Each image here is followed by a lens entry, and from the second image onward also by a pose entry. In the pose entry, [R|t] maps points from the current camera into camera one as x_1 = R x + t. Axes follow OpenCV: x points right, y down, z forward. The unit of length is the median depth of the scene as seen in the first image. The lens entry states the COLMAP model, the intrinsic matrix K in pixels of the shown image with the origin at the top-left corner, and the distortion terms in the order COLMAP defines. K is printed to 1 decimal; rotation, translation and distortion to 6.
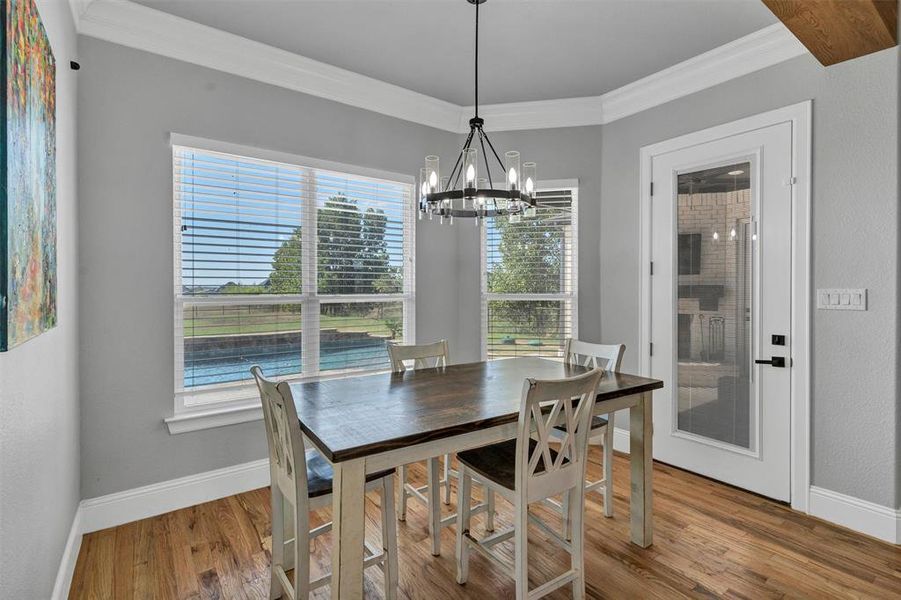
lens RADIAL K [[425.5, 0, 450.6], [0, 425.5, 288.0], [0, 0, 1]] dist [0.001146, 0.000436]
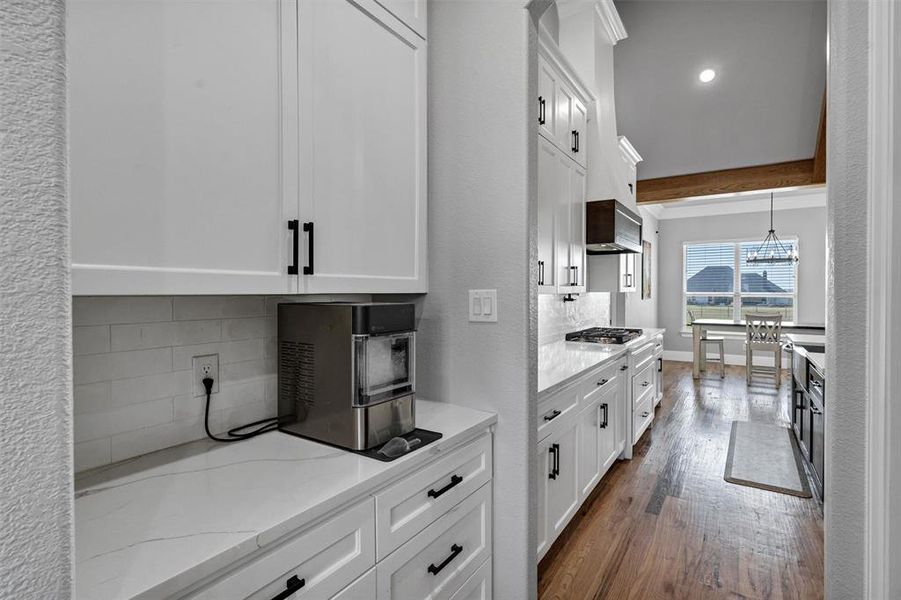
lens RADIAL K [[442.9, 0, 452.3], [0, 442.9, 292.7], [0, 0, 1]] dist [0.000581, -0.000448]
pose [[0.357419, 0.006575, -0.933921, 1.799518], [-0.002072, 0.999978, 0.006247, -0.001824], [0.933942, -0.000298, 0.357425, -1.763601]]
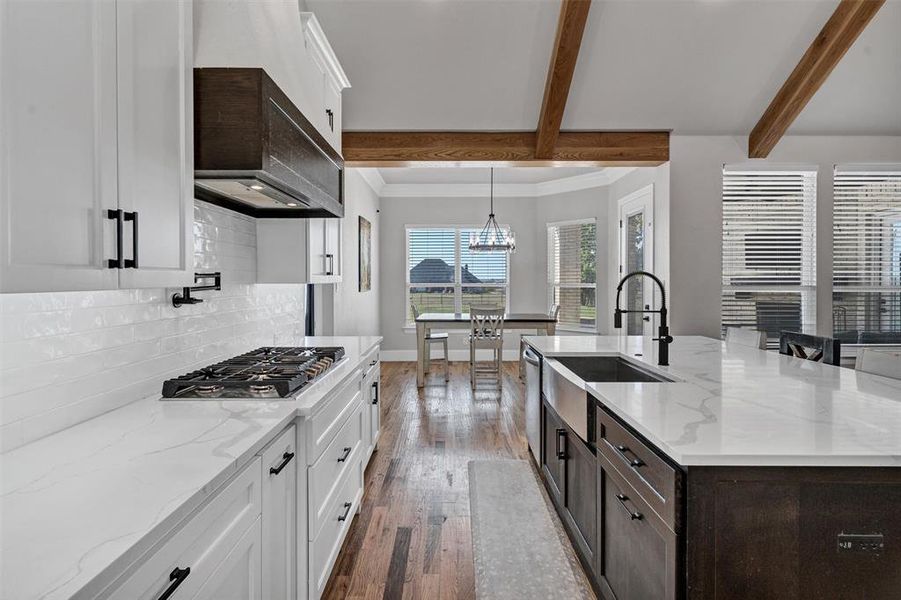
lens RADIAL K [[425.5, 0, 450.6], [0, 425.5, 288.0], [0, 0, 1]] dist [0.001146, 0.000436]
pose [[0.812931, 0.012248, -0.582231, 1.199362], [-0.001451, 0.999818, 0.019006, -0.003616], [0.582358, -0.014606, 0.812801, -1.081547]]
